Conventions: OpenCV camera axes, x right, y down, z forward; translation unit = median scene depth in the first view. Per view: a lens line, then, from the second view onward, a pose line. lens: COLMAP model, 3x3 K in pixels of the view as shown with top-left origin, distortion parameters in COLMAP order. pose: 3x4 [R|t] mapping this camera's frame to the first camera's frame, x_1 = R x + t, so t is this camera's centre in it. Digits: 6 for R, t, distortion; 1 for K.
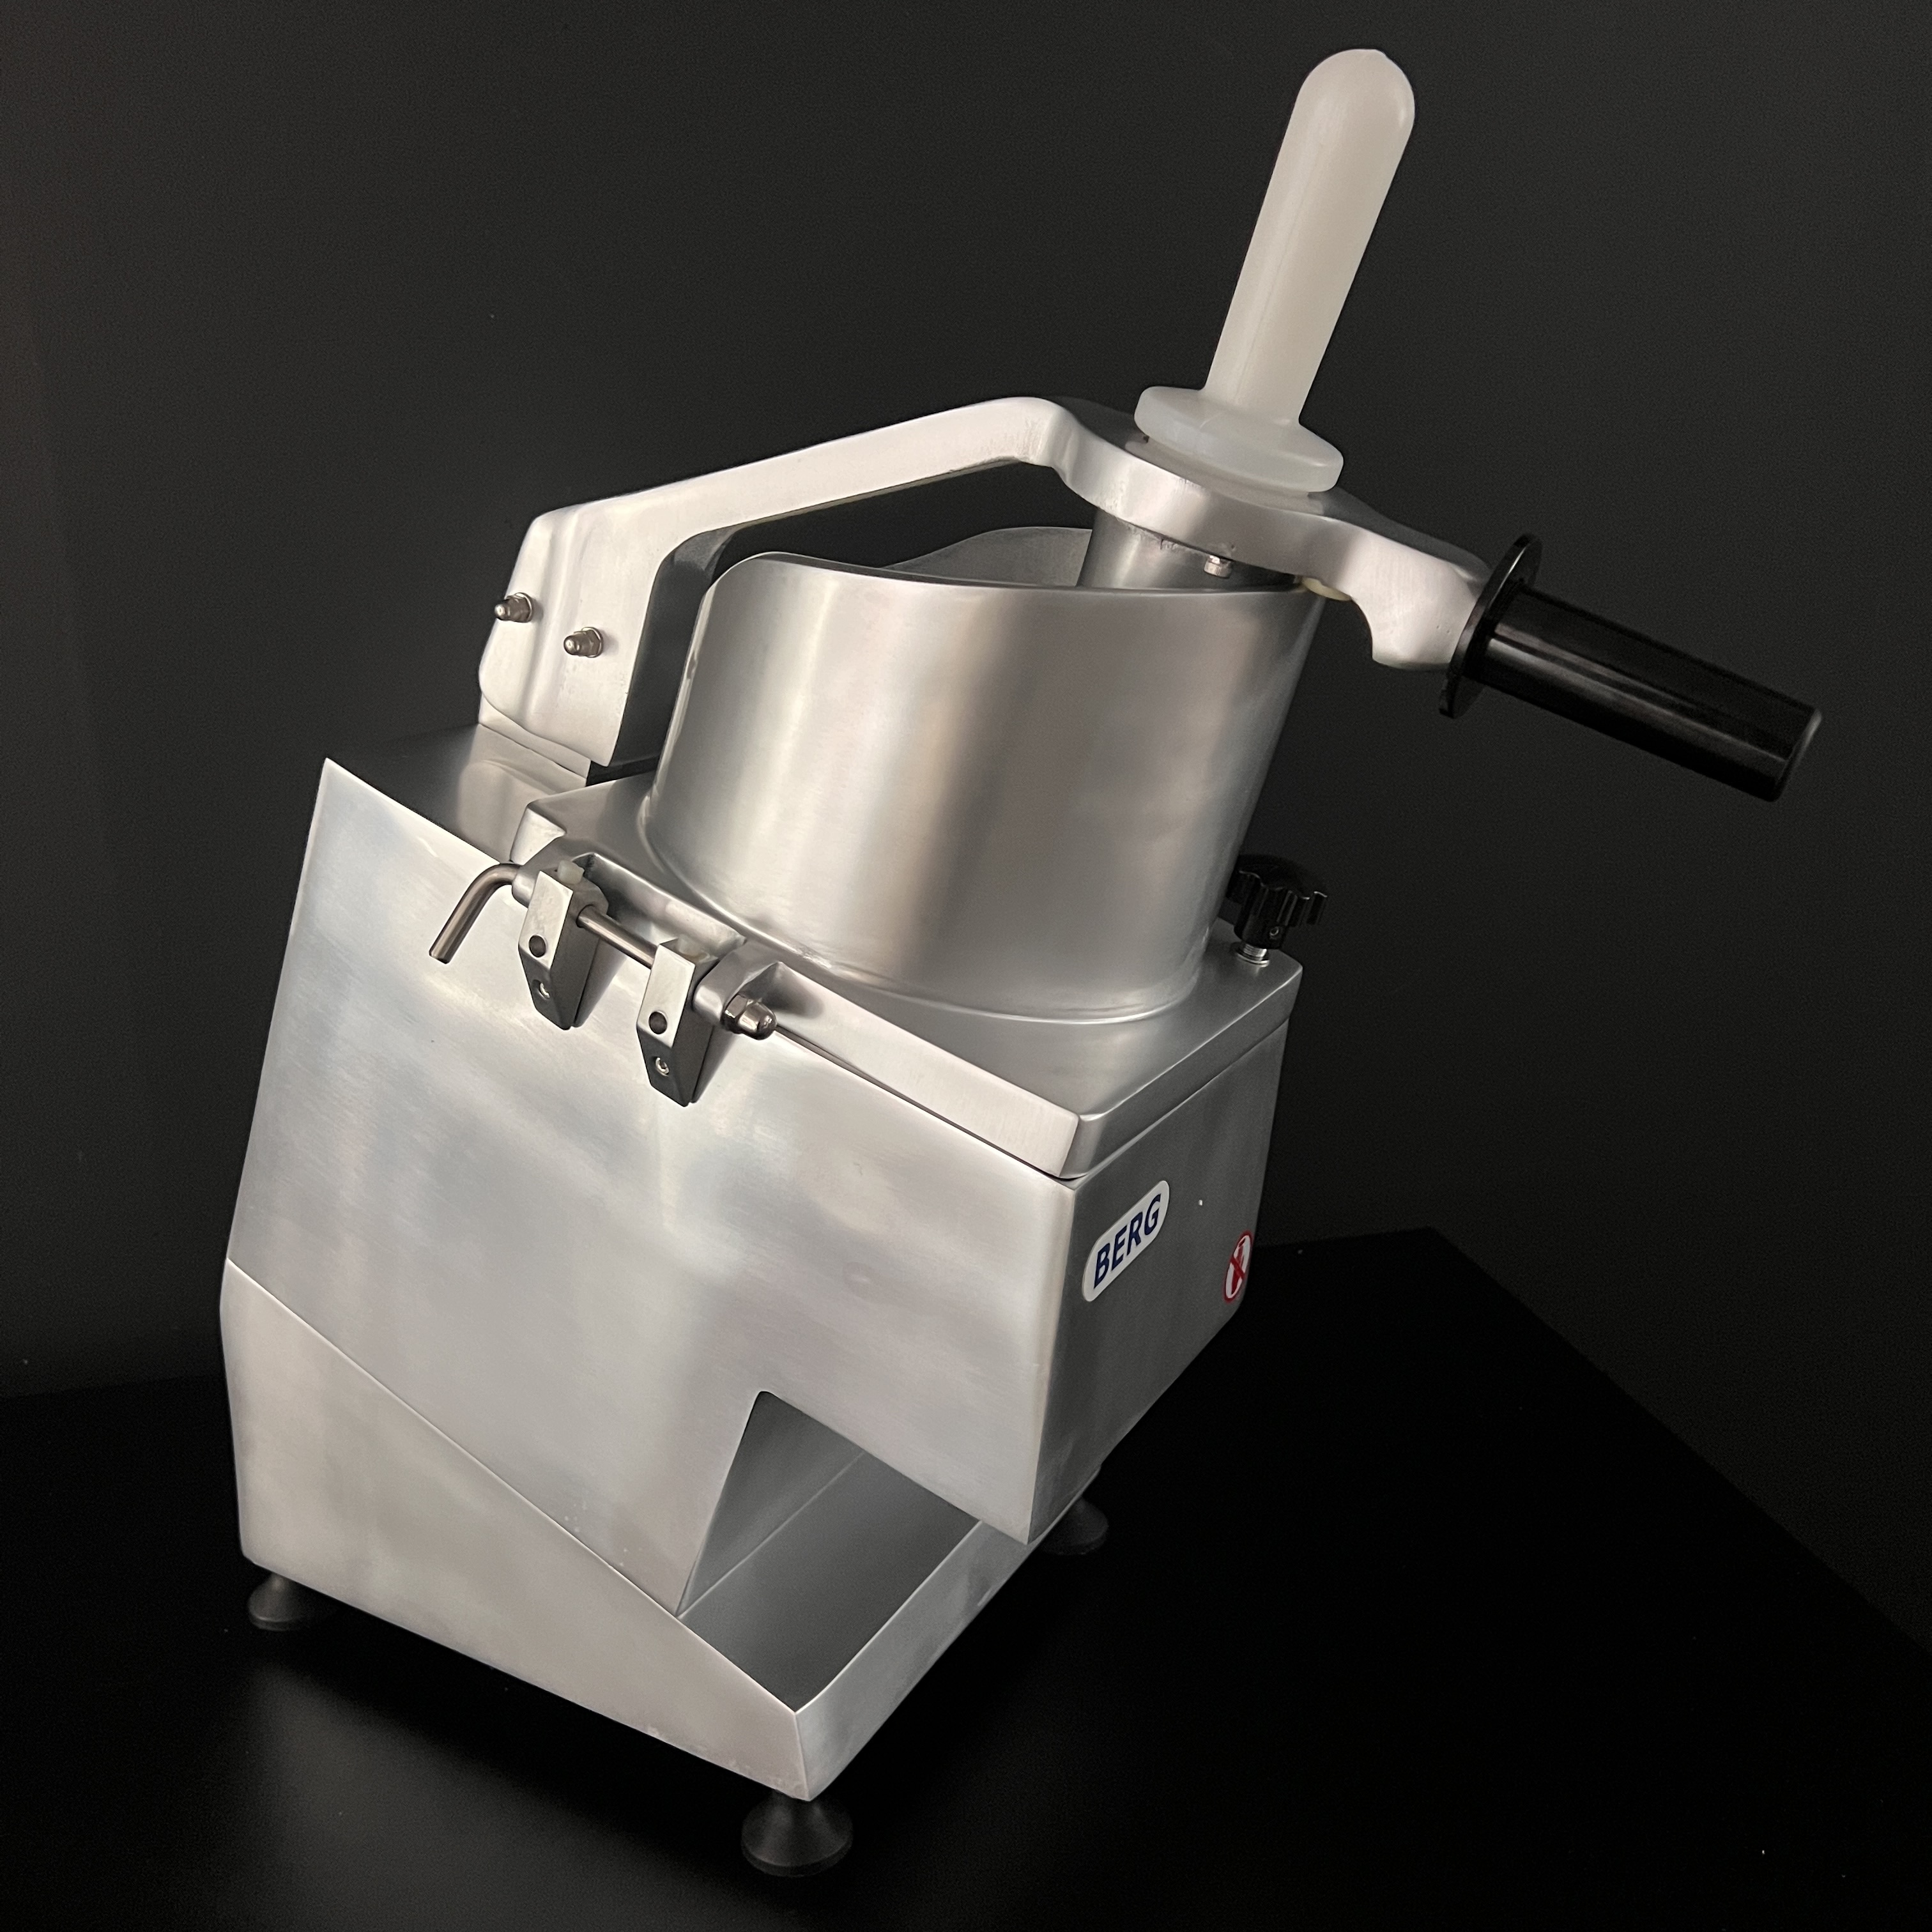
lens RADIAL K [[1964.9, 0, 966.0], [0, 1964.9, 966.0], [0, 0, 1]] dist [0.127510, 0.005152]
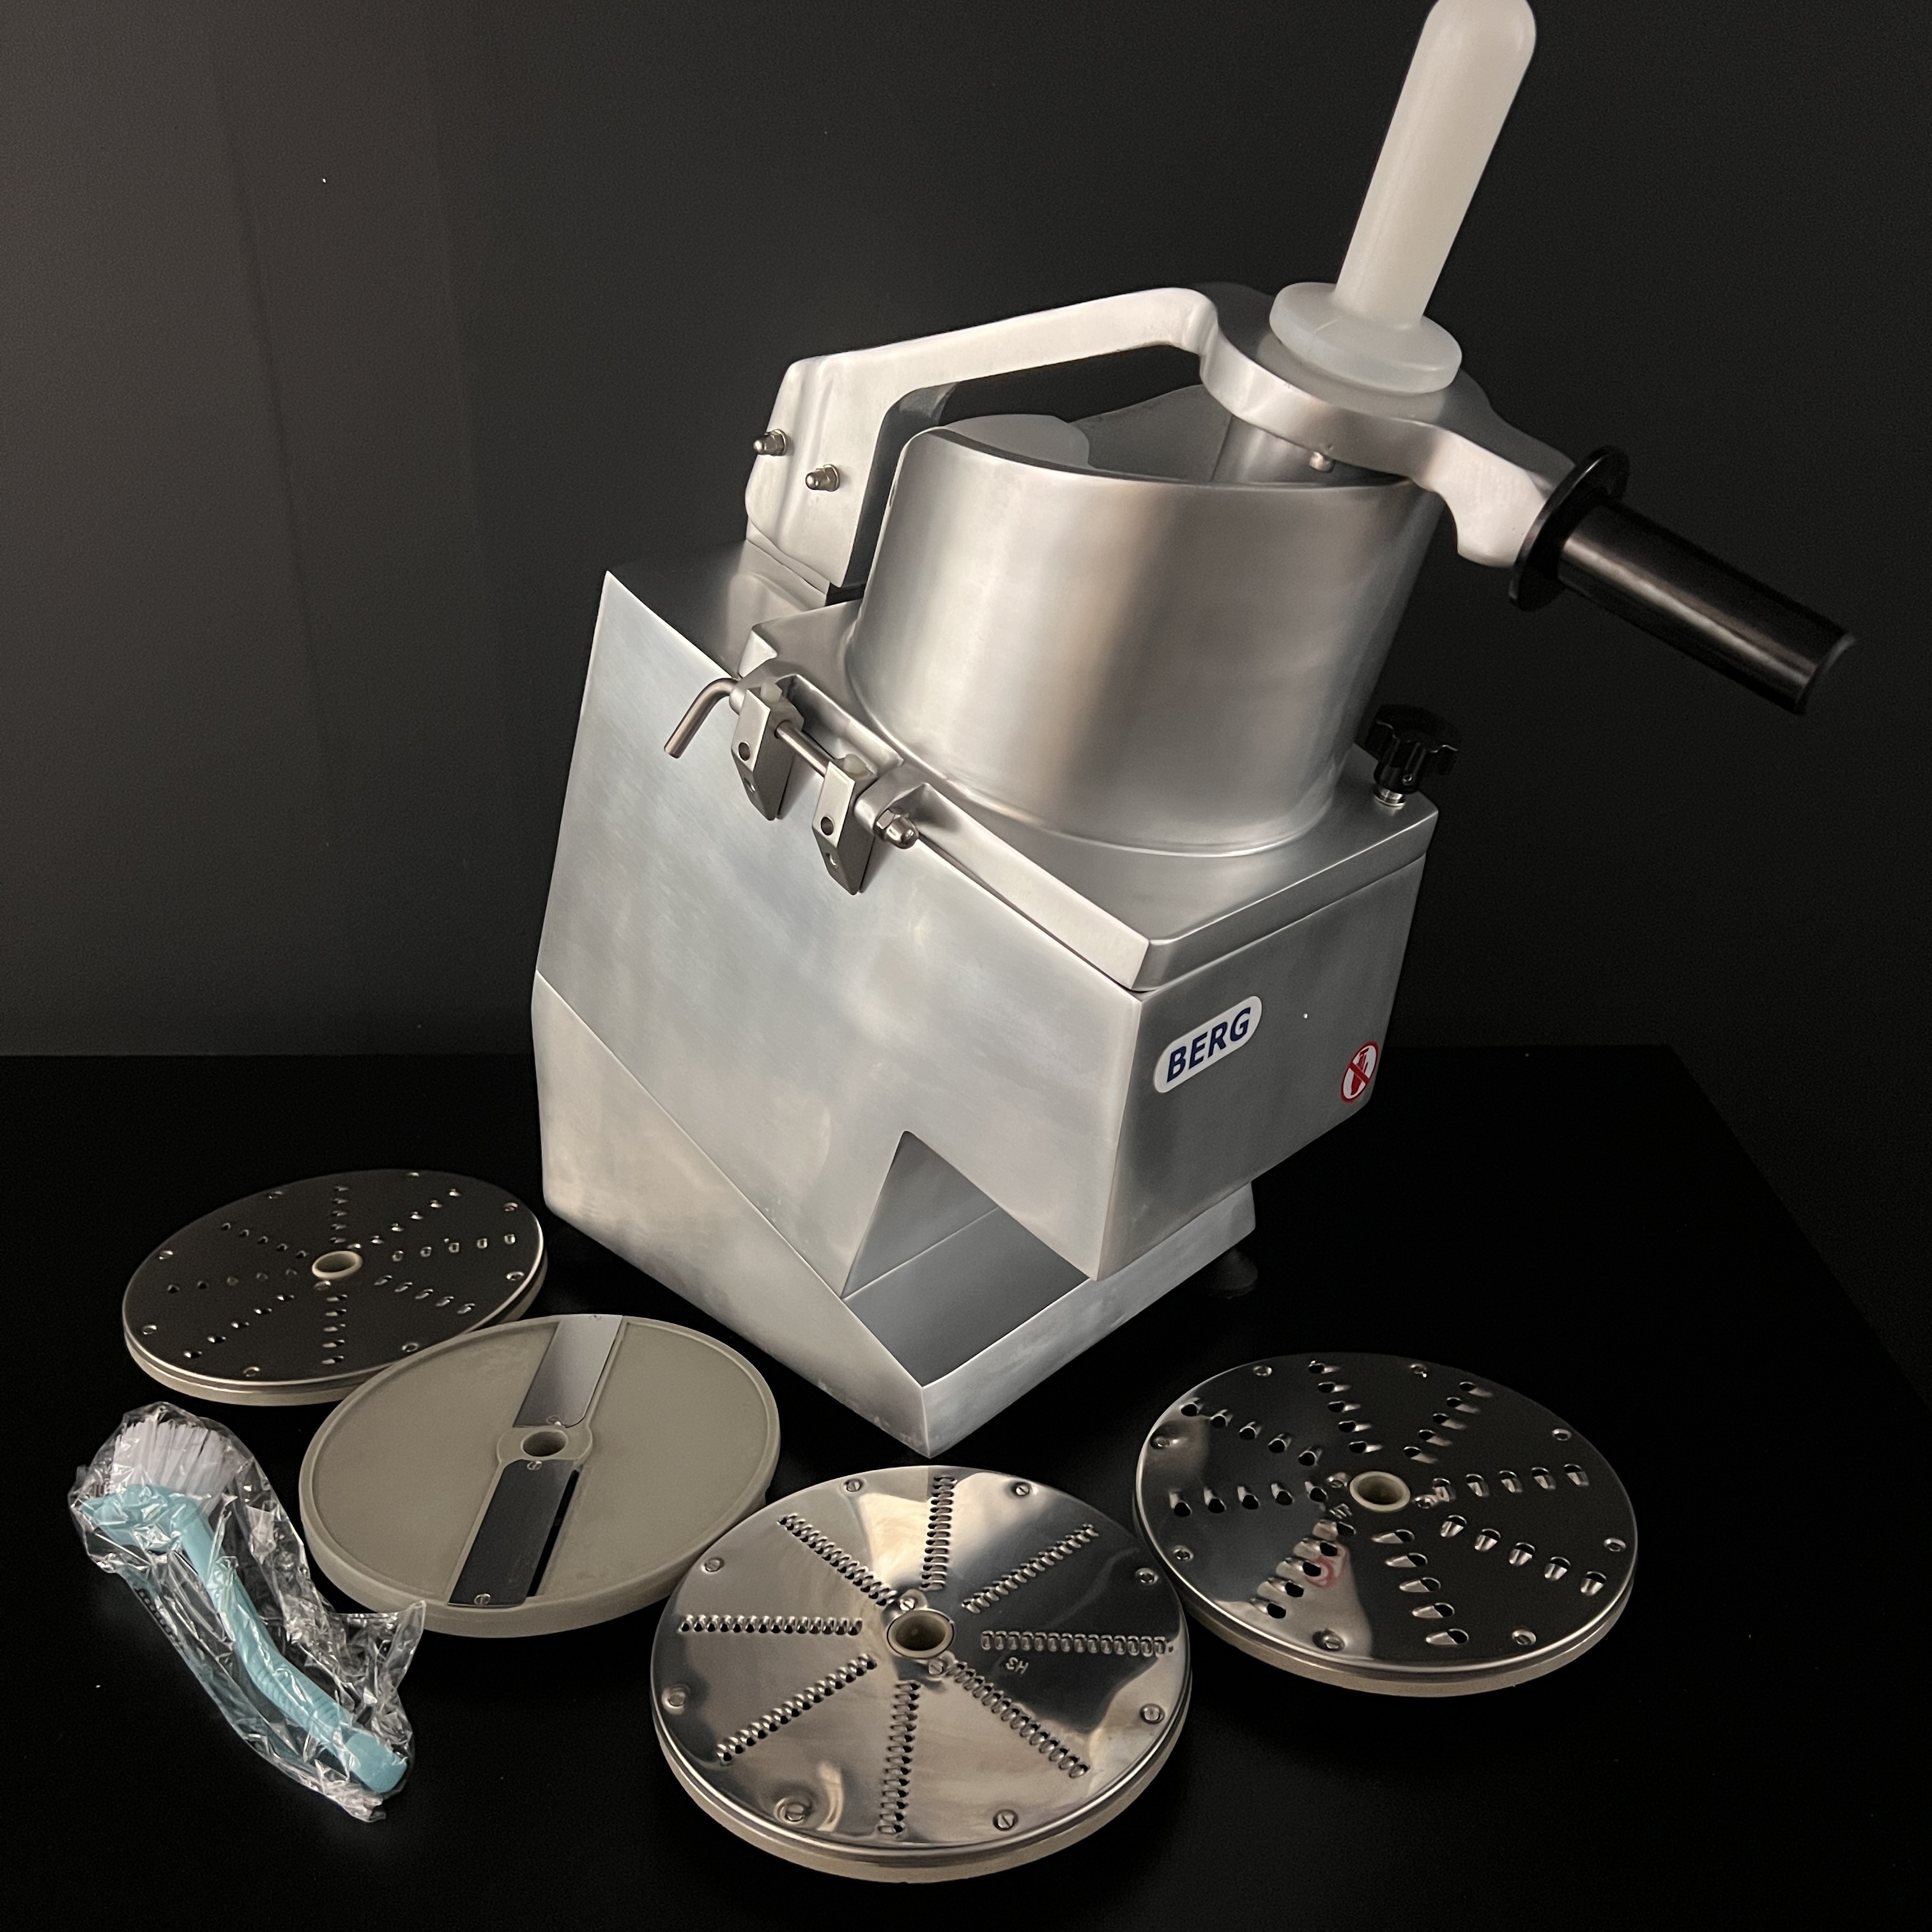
lens RADIAL K [[1964.9, 0, 966.0], [0, 1964.9, 966.0], [0, 0, 1]] dist [0.127510, 0.005152]
pose [[0.971008, 0.100473, -0.216905, 0.186316], [-0.069175, 0.986661, 0.147361, -0.066522], [0.228817, -0.128084, 0.965006, -0.144421]]
